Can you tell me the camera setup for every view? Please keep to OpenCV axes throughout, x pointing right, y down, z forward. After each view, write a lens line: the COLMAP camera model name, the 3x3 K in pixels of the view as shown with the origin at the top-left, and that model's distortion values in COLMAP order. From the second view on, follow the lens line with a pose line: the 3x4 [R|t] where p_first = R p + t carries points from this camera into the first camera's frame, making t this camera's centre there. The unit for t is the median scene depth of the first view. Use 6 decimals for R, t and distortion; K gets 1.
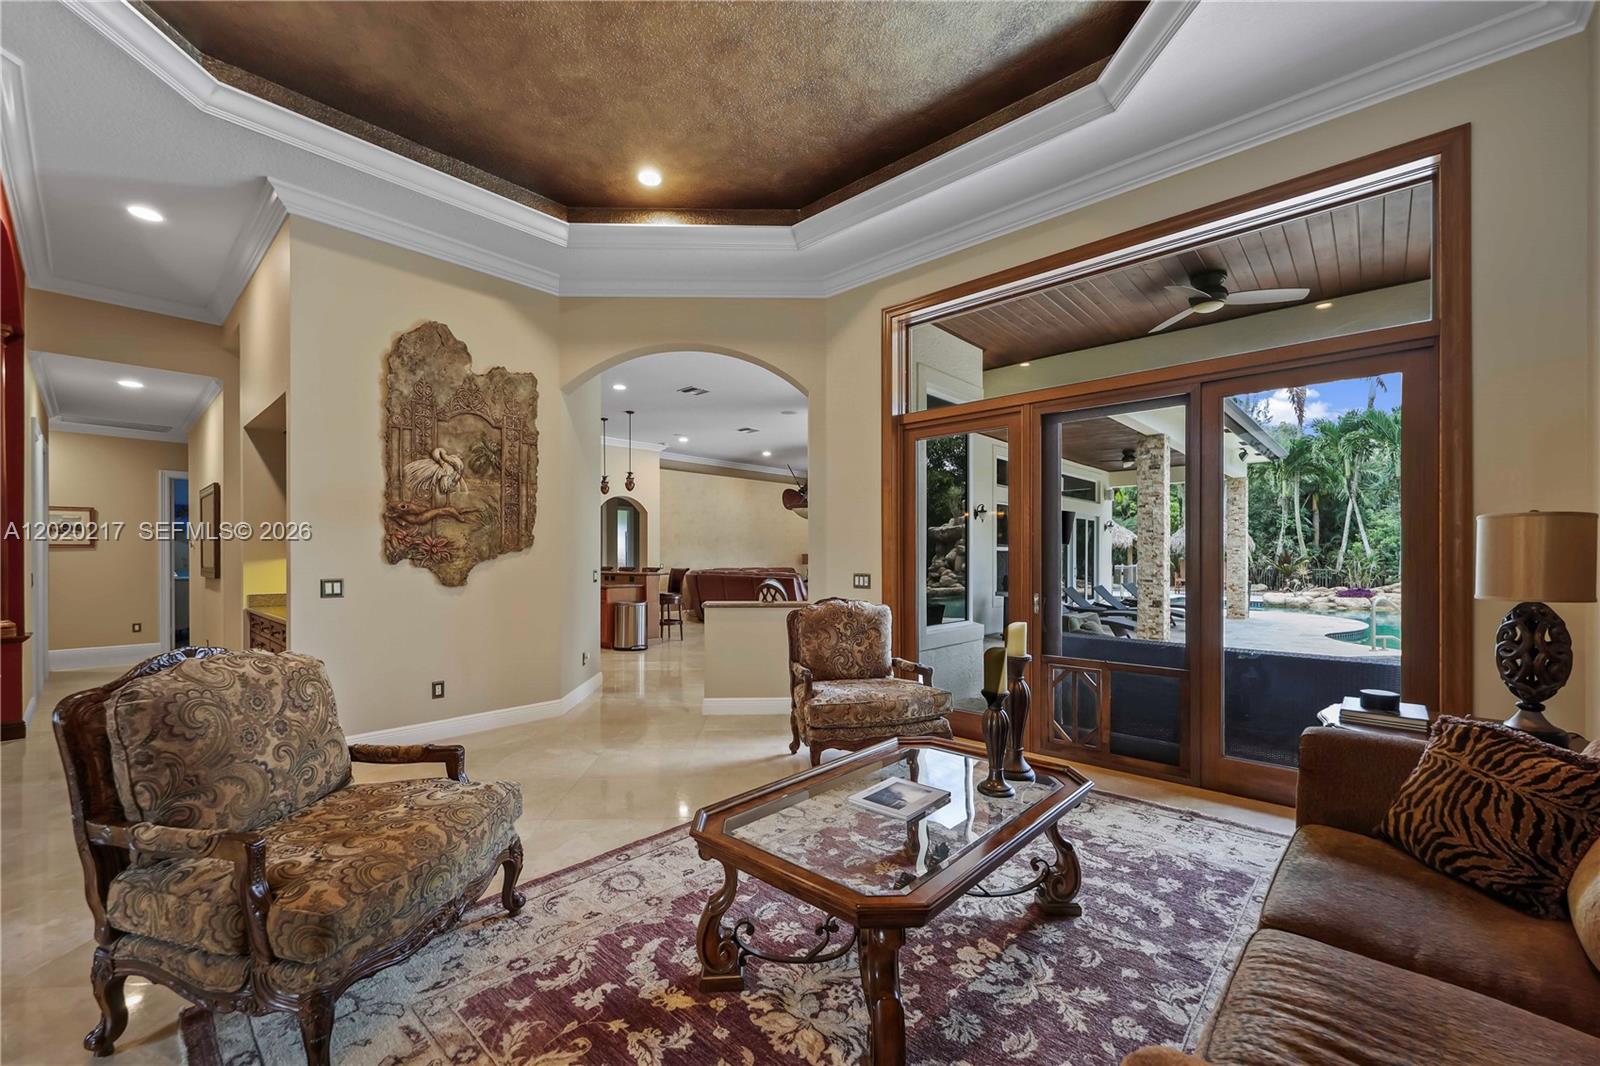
lens RADIAL K [[635.8, 0, 795.9], [0, 635.8, 558.5], [0, 0, 1]] dist [0.003259, -0.000224]
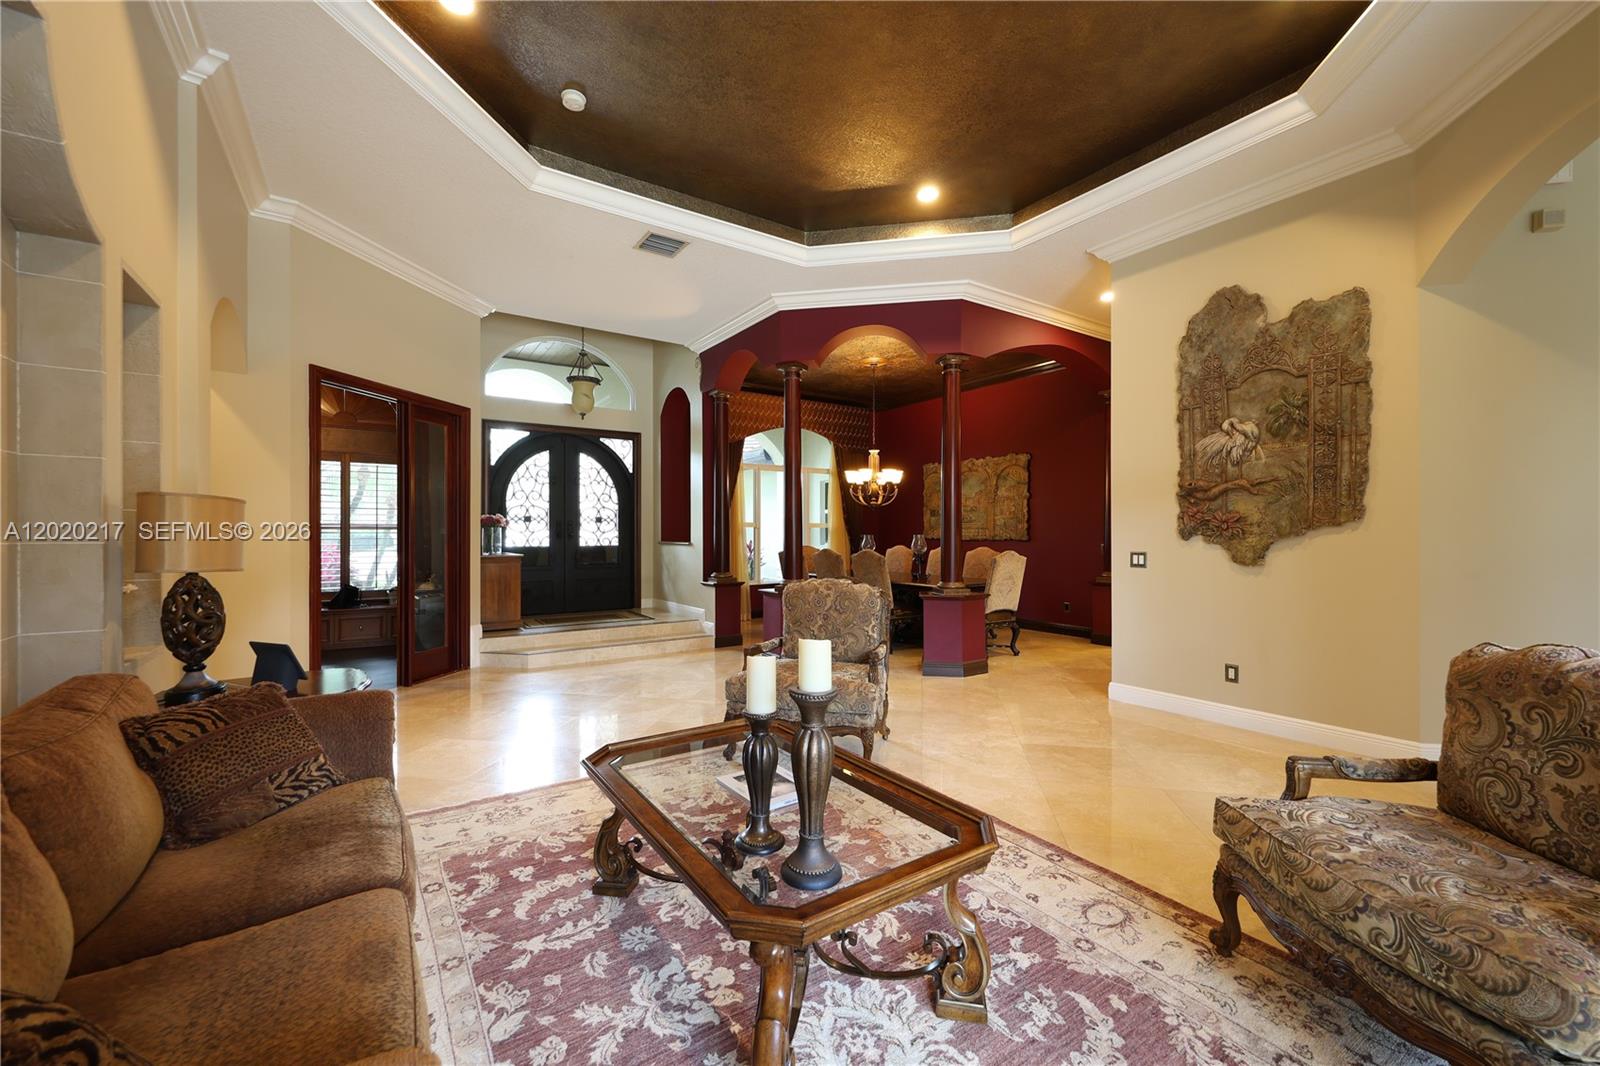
lens RADIAL K [[635.8, 0, 804.9], [0, 635.8, 532.8], [0, 0, 1]] dist [0.003259, -0.000224]
pose [[-0.217804, 0.000546, -0.975992, 0.557417], [-0.001909, 0.999998, 0.000985, -0.002834], [0.975991, 0.002078, -0.217802, 0.650304]]
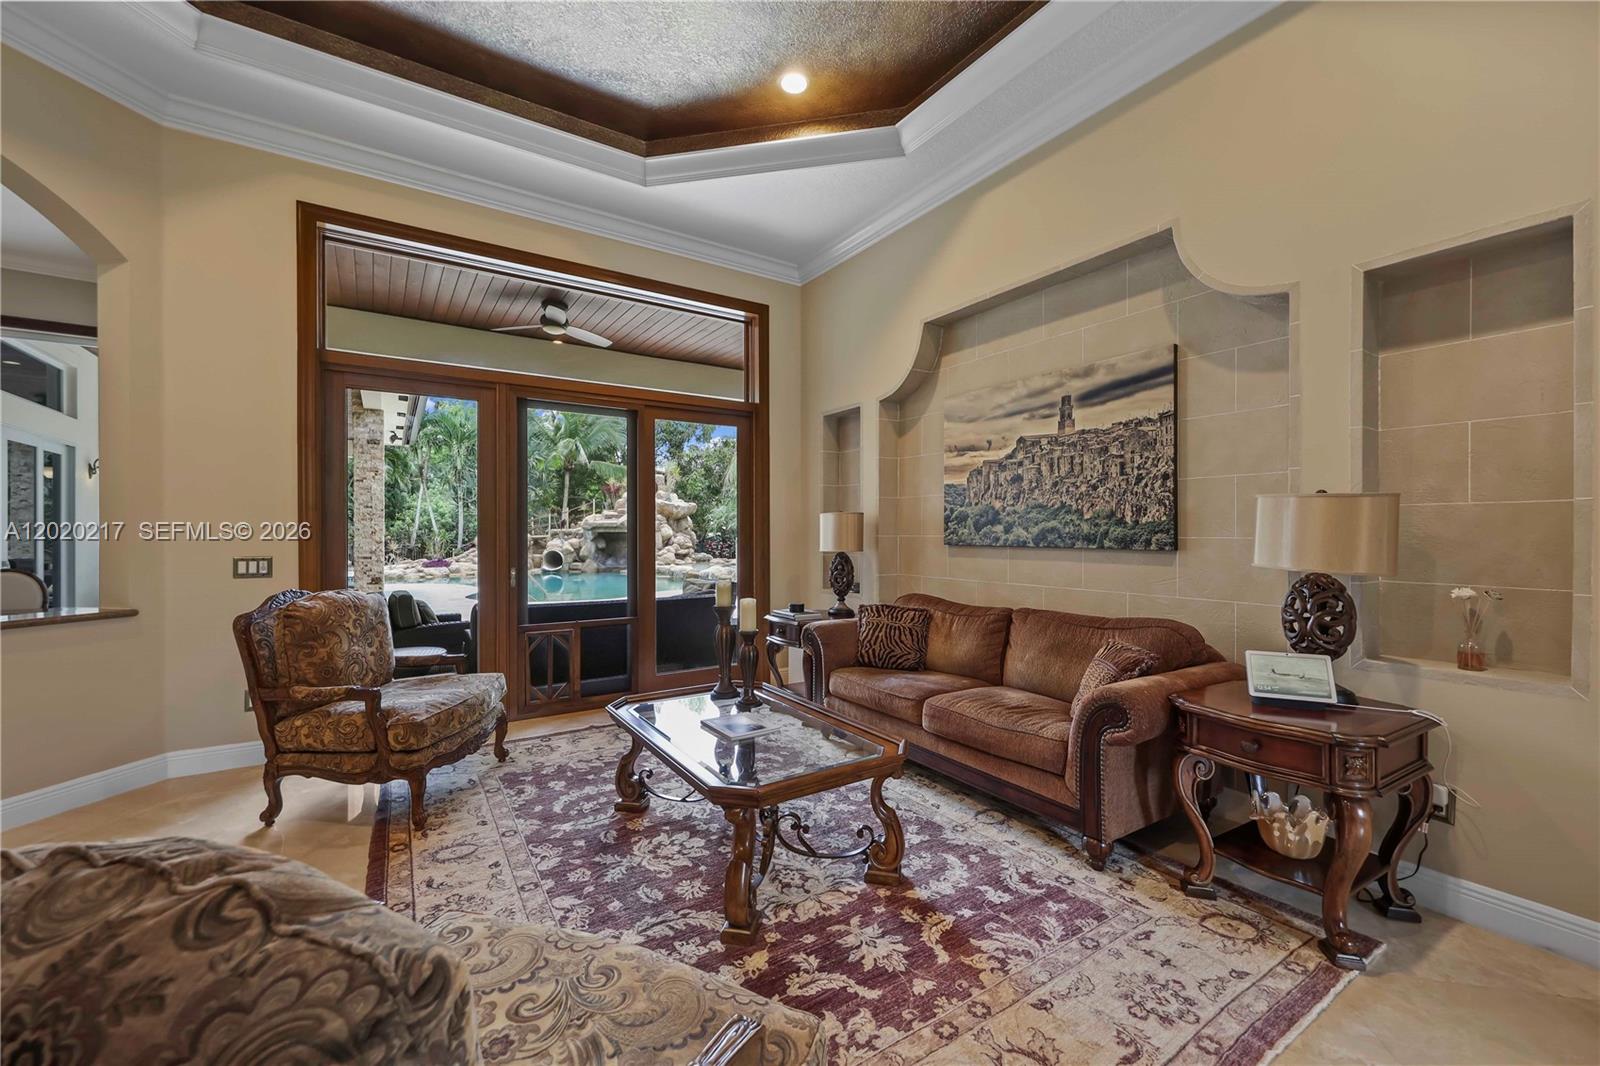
lens RADIAL K [[635.8, 0, 784.0], [0, 635.8, 535.5], [0, 0, 1]] dist [0.003259, -0.000224]
pose [[0.264366, -0.004731, 0.964411, -0.519236], [0.004265, 0.999984, 0.003736, 0.000163], [-0.964413, 0.003125, 0.264382, 0.303434]]
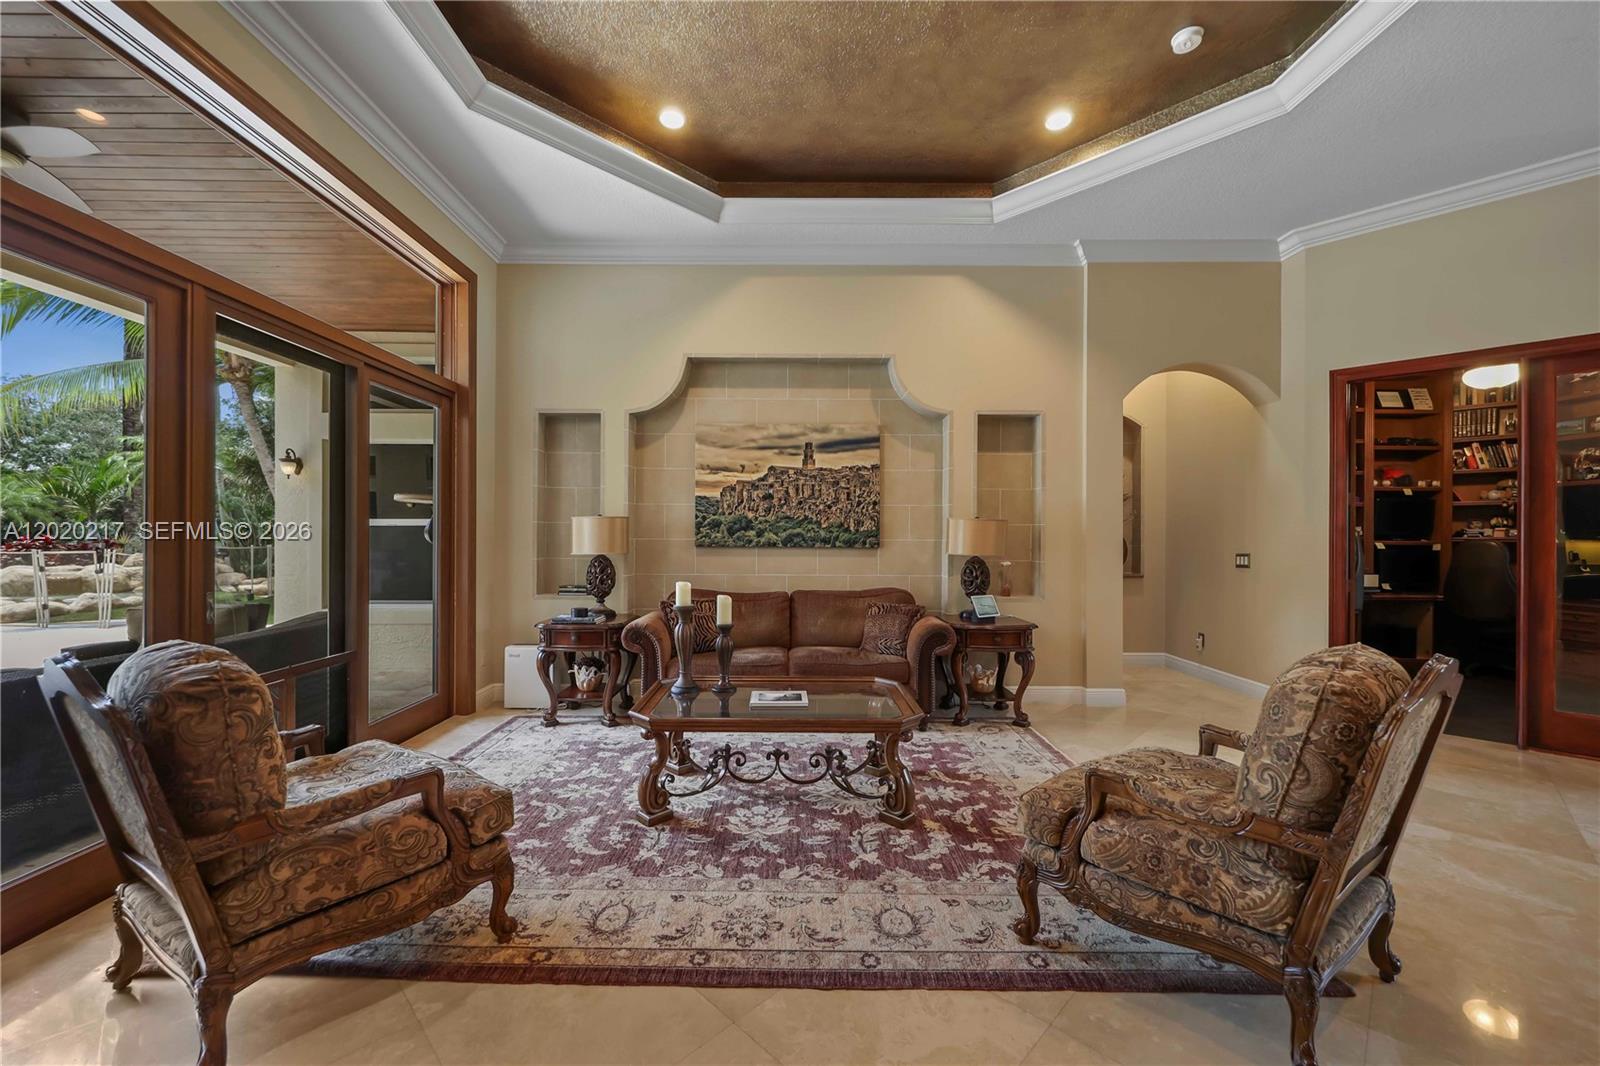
lens RADIAL K [[635.8, 0, 780.8], [0, 635.8, 538.1], [0, 0, 1]] dist [0.003259, -0.000224]
pose [[-0.668085, -0.005025, 0.744068, -0.482232], [-0.001160, 0.999983, 0.005711, -0.003080], [-0.744084, 0.002952, -0.668079, 1.021637]]
